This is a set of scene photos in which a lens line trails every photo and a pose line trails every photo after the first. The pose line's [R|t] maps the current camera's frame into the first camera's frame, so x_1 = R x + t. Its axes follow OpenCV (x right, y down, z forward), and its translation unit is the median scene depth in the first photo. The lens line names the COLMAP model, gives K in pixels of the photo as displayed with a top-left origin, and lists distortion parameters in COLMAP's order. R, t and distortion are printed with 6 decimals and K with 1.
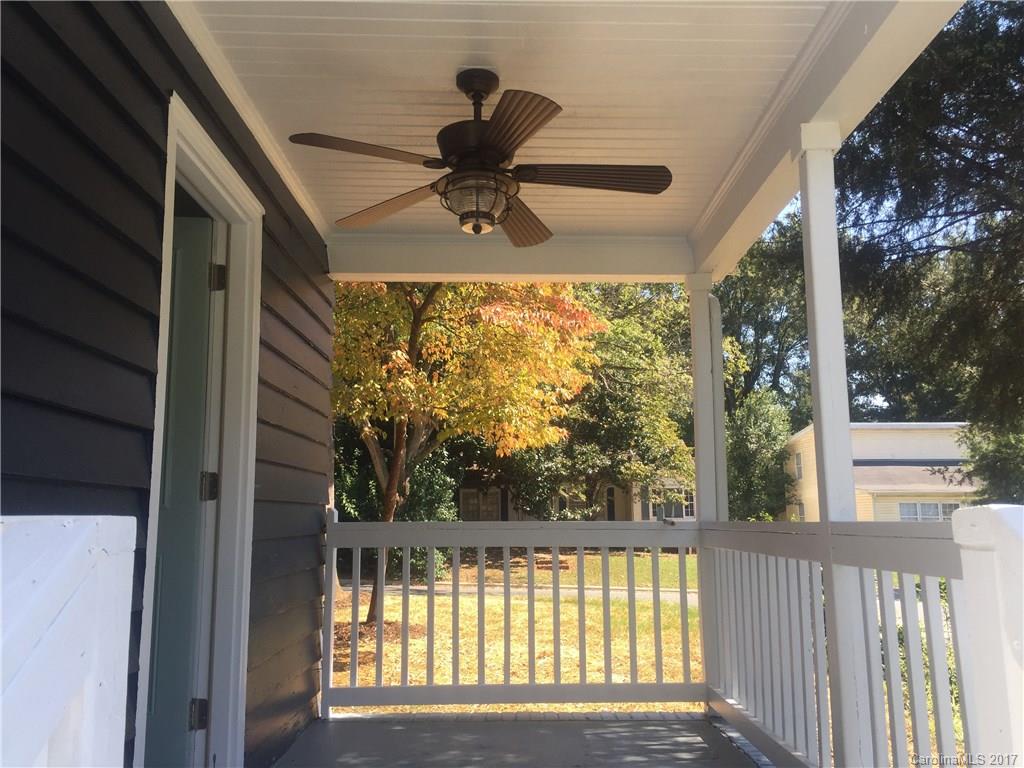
lens RADIAL K [[865.5, 0, 511.9], [0, 865.5, 383.2], [0, 0, 1]] dist [0.063490, -0.083710]
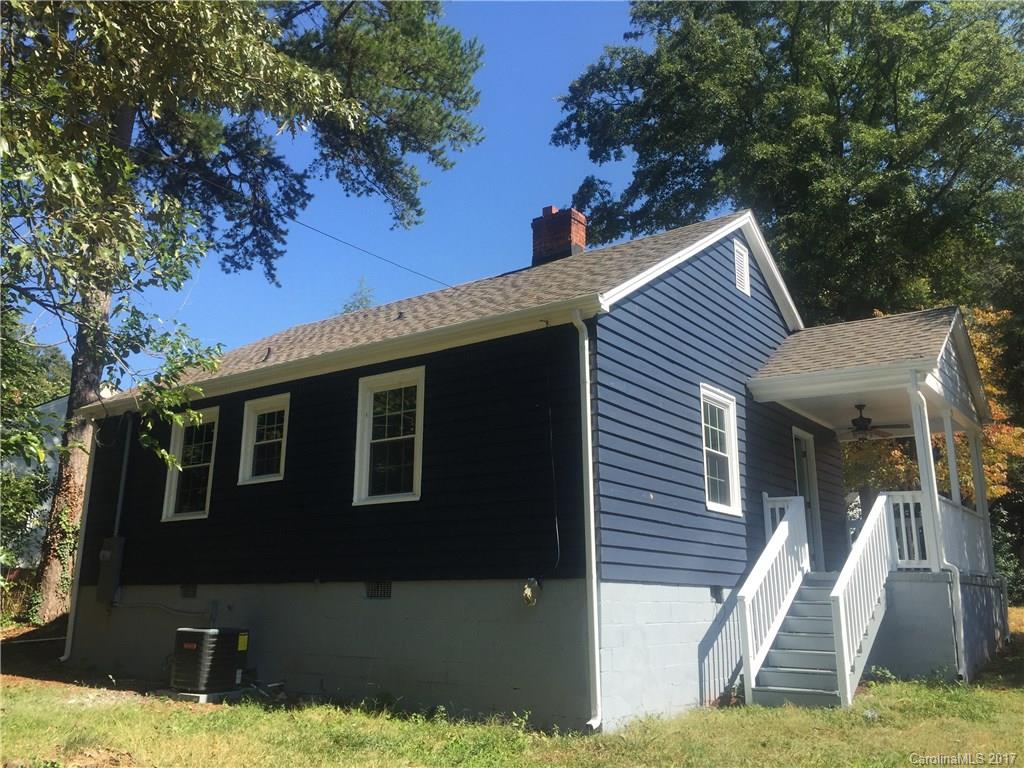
lens RADIAL K [[865.5, 0, 508.2], [0, 865.5, 380.1], [0, 0, 1]] dist [0.063490, -0.083710]
pose [[0.795095, -0.128163, -0.592788, 0.732735], [0.075152, 0.990704, -0.113393, -0.075852], [0.601810, 0.045609, 0.797336, -2.219257]]
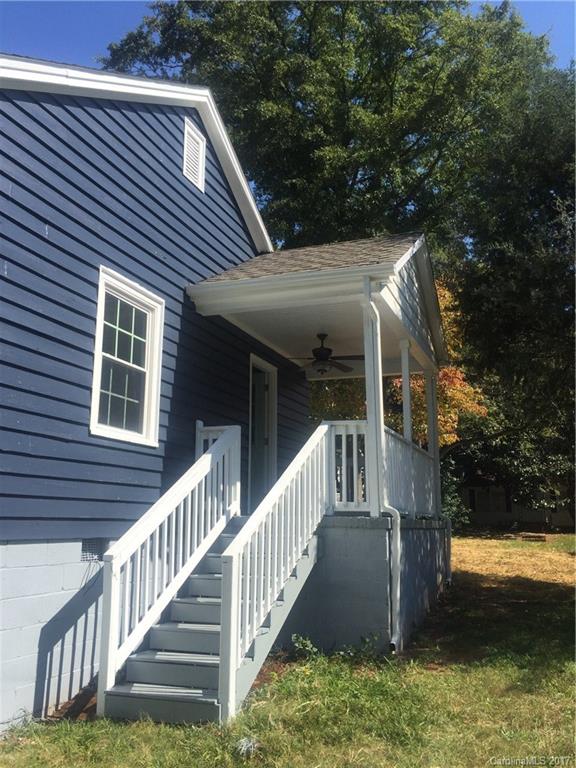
lens RADIAL K [[649.2, 0, 286.9], [0, 649.2, 384.1], [0, 0, 1]] dist [0.063490, -0.083710]
pose [[0.925846, -0.065216, -0.372232, 0.576433], [0.043991, 0.996899, -0.065243, 0.037342], [0.375333, 0.044030, 0.925844, -1.145916]]
